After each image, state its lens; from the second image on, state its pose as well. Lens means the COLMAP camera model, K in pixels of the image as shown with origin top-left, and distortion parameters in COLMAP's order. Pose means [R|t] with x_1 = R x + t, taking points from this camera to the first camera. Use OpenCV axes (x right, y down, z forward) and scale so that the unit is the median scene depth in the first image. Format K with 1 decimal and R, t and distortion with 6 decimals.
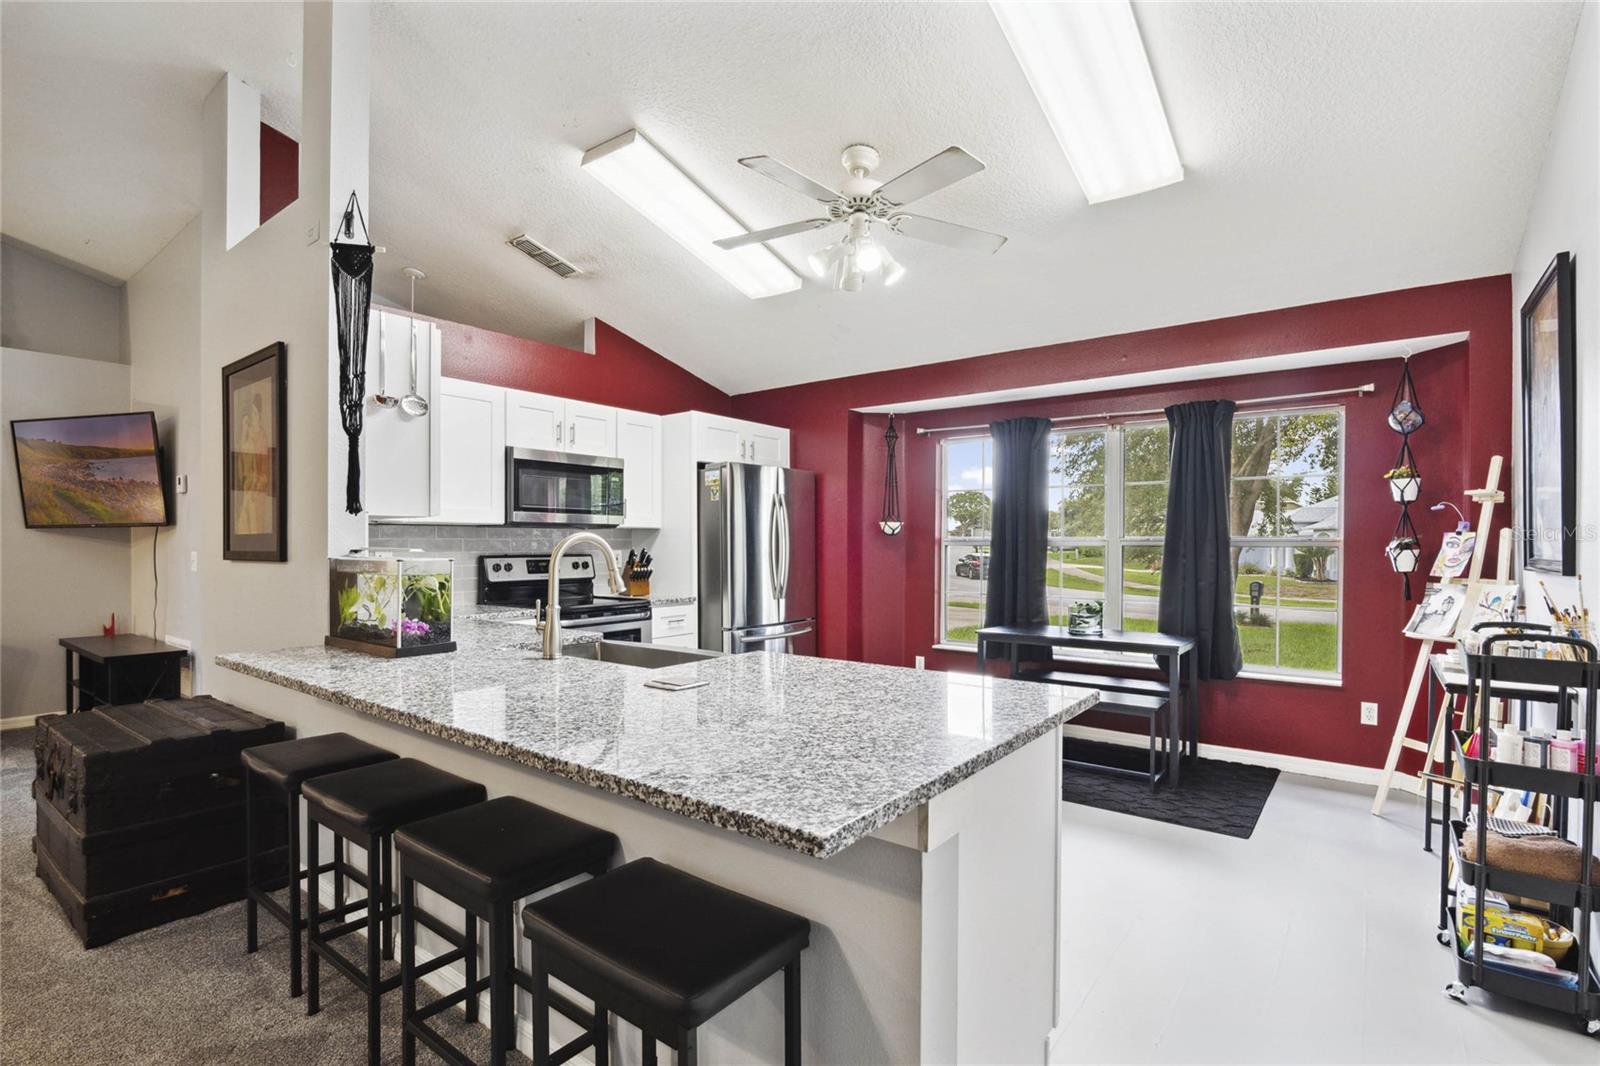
lens RADIAL K [[754.9, 0, 801.6], [0, 754.9, 549.0], [0, 0, 1]] dist [-0.015917, 0.000406]
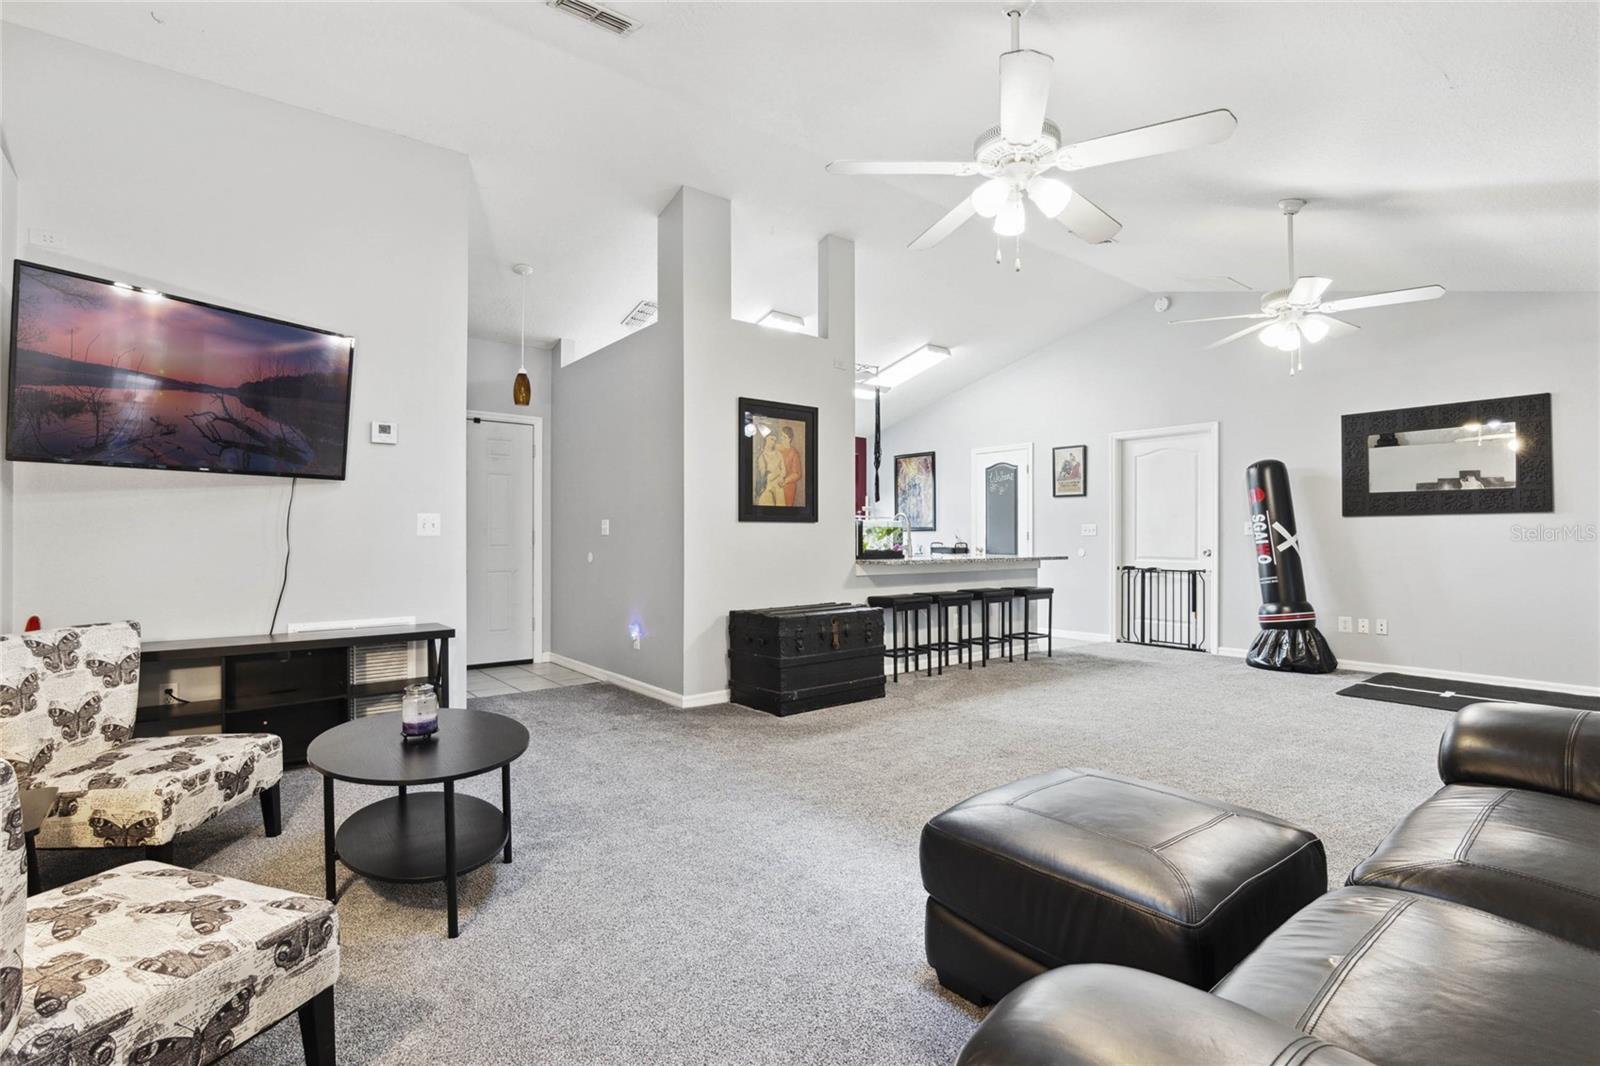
lens RADIAL K [[756.2, 0, 803.2], [0, 756.2, 532.0], [0, 0, 1]] dist [-0.025461, 0.008896]
pose [[0.242766, 0.006949, 0.970060, -1.728148], [0.008069, 0.999925, -0.009182, 0.040162], [-0.970051, 0.010057, 0.242692, 0.376948]]
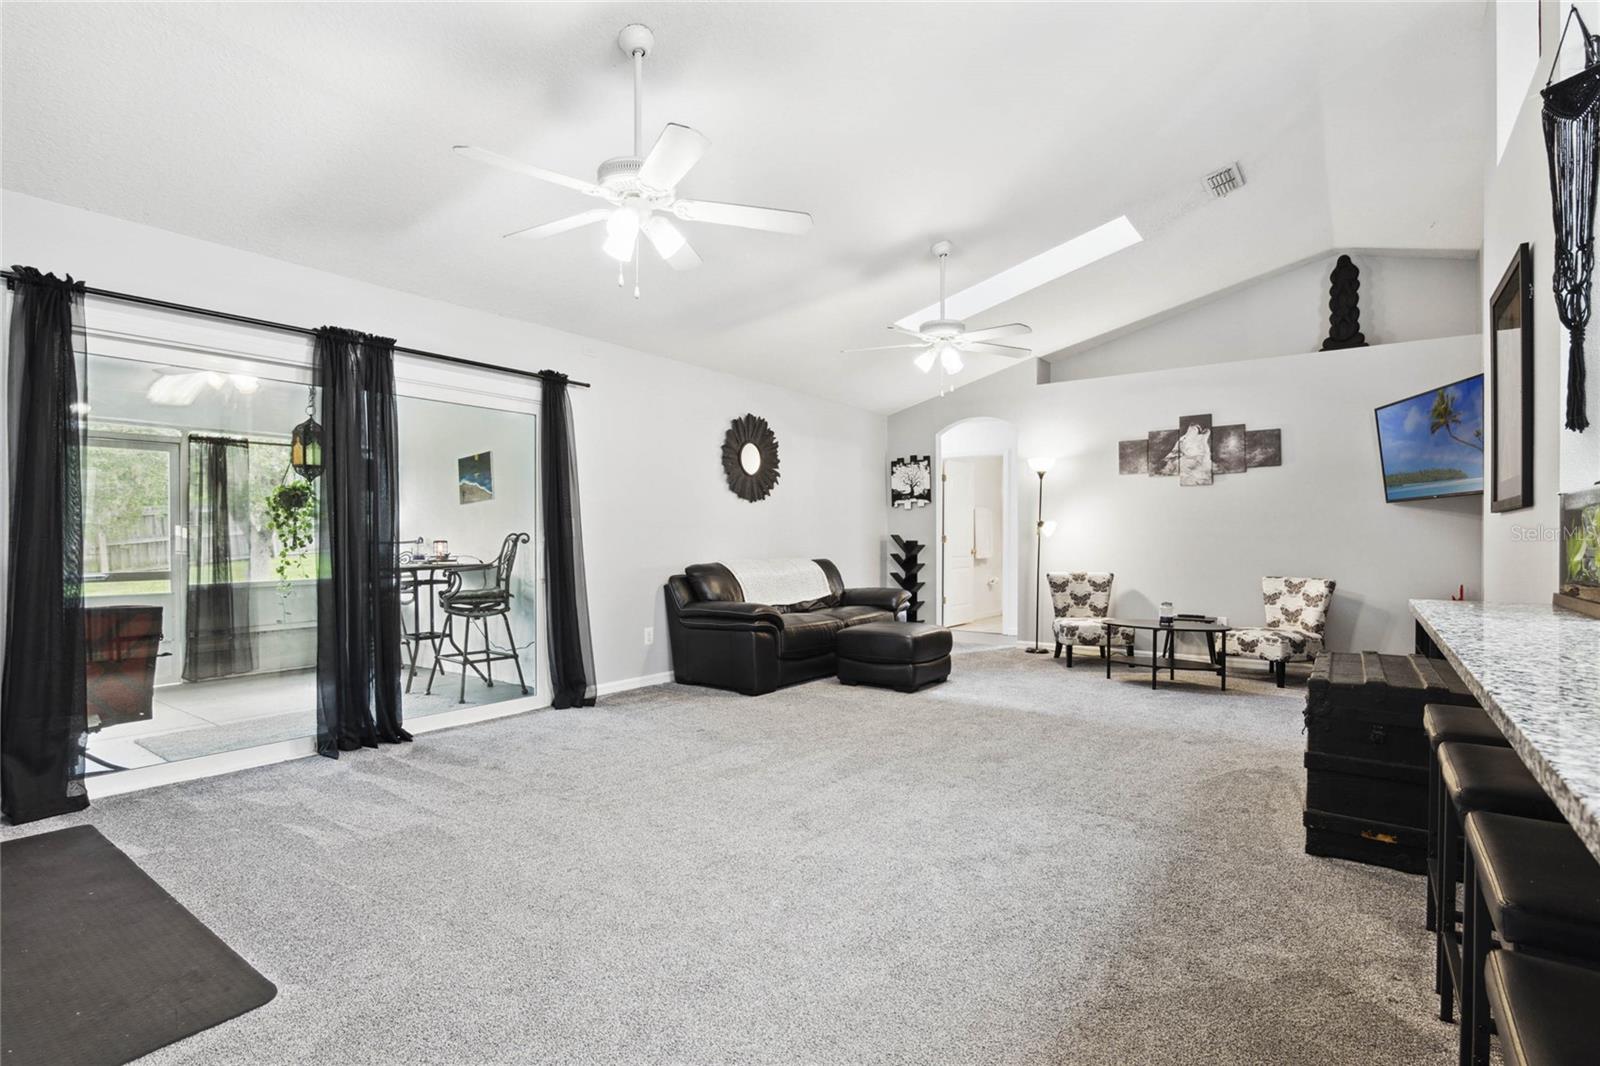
lens RADIAL K [[763.8, 0, 804.1], [0, 763.8, 542.2], [0, 0, 1]] dist [-0.034680, 0.013032]
pose [[0.023451, 0.005305, -0.999711, 0.080383], [-0.007722, 0.999957, 0.005125, 0.039093], [0.999695, 0.007599, 0.023491, 0.116516]]
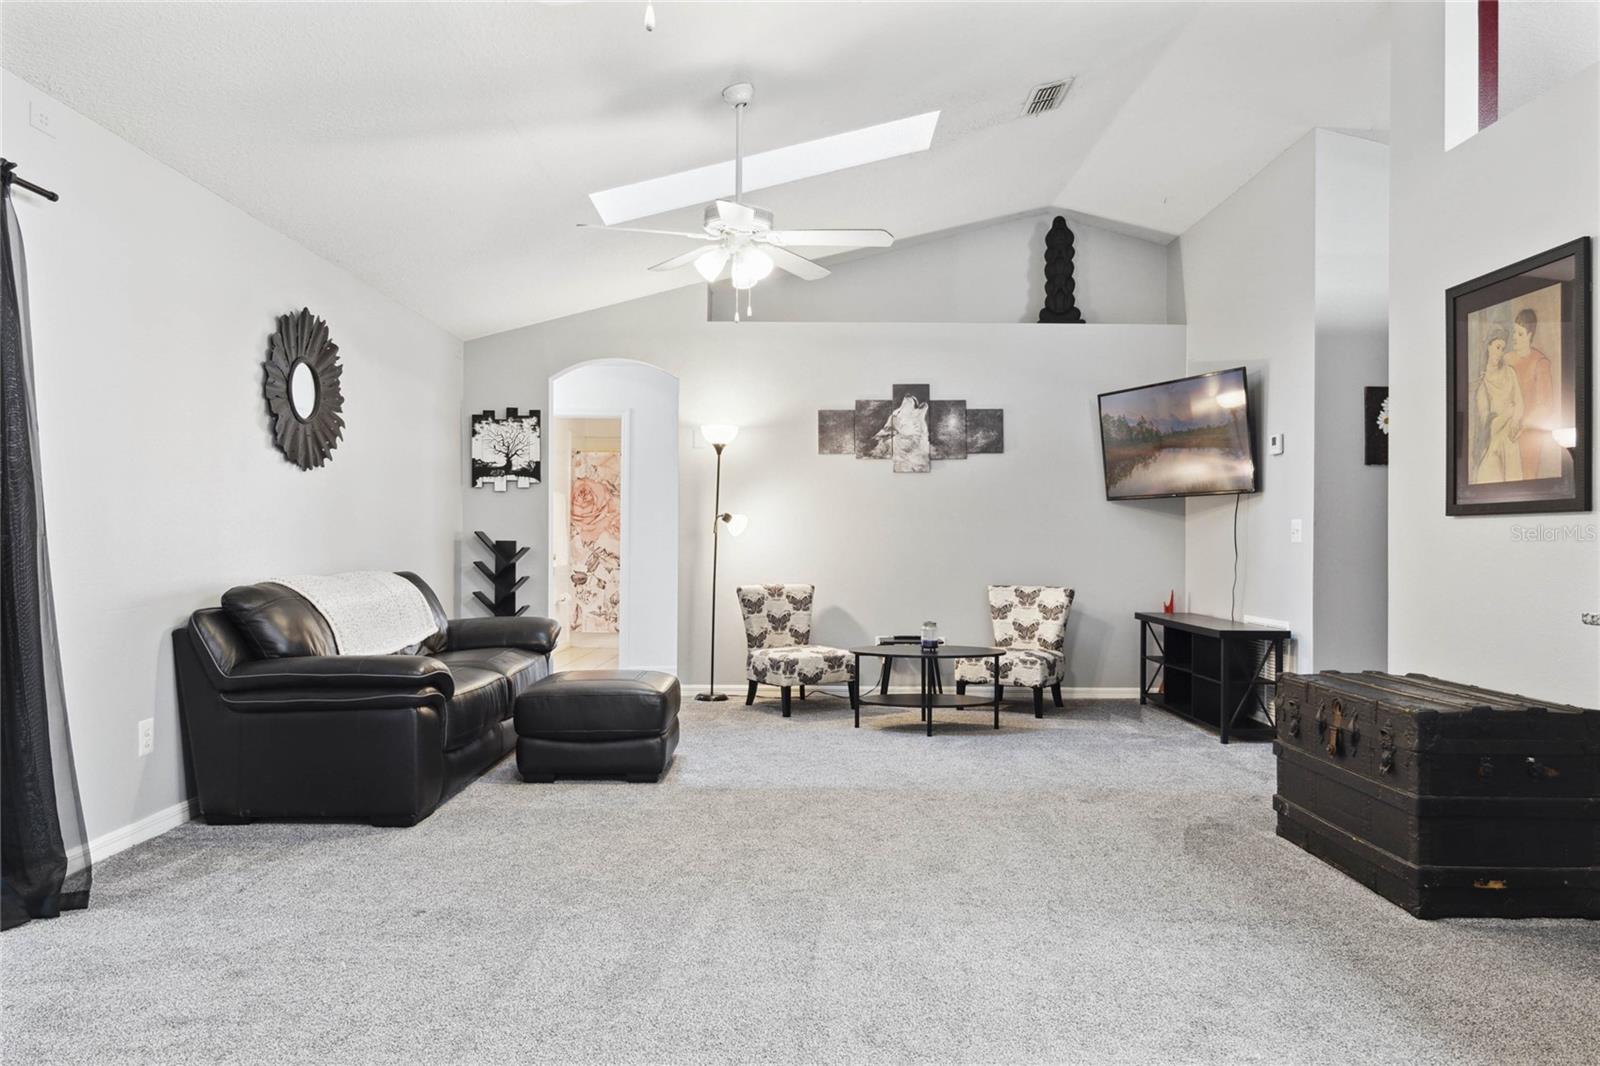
lens RADIAL K [[1050.7, 0, 803.2], [0, 1050.7, 532.3], [0, 0, 1]] dist [0.002727, 0.003649]
pose [[0.613599, -0.000679, -0.789617, -0.213024], [-0.011499, 0.999886, -0.009795, 0.040477], [0.789534, 0.015090, 0.613521, -0.236402]]
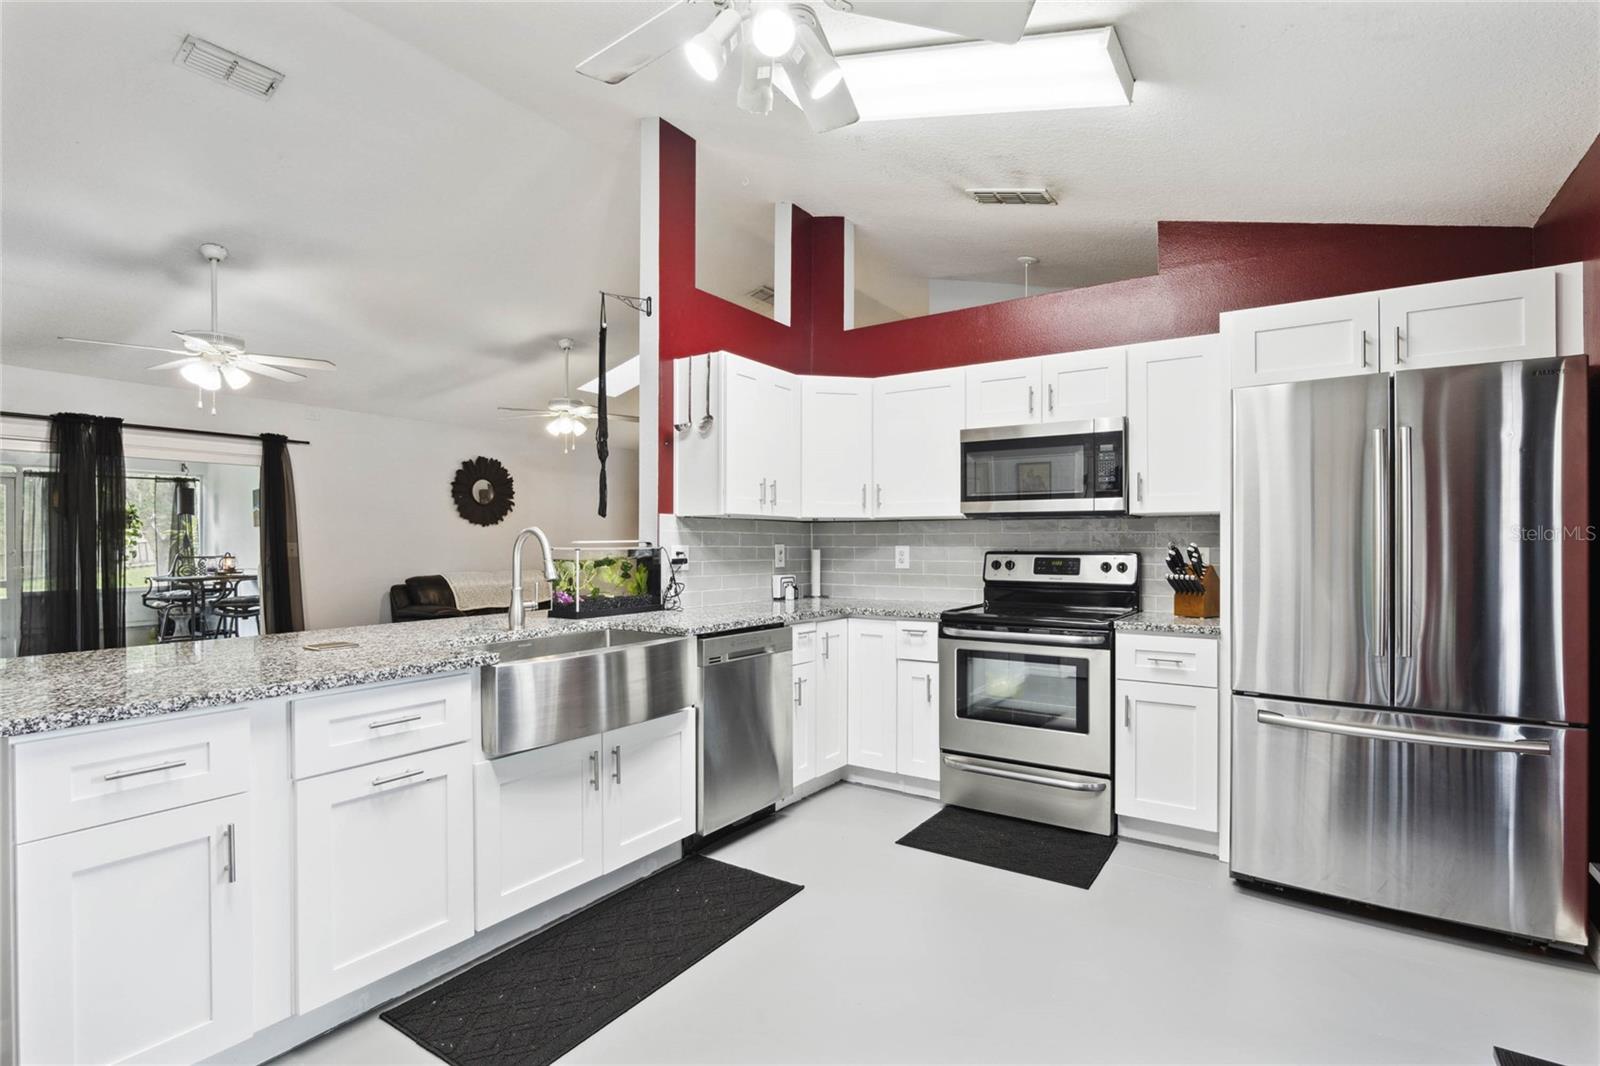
lens RADIAL K [[750.4, 0, 806.9], [0, 750.4, 538.7], [0, 0, 1]] dist [-0.031615, 0.008907]
pose [[0.065137, -0.003778, -0.997869, 0.494303], [-0.008715, 0.999953, -0.004355, -0.000611], [0.997838, 0.008980, 0.065101, 0.754364]]
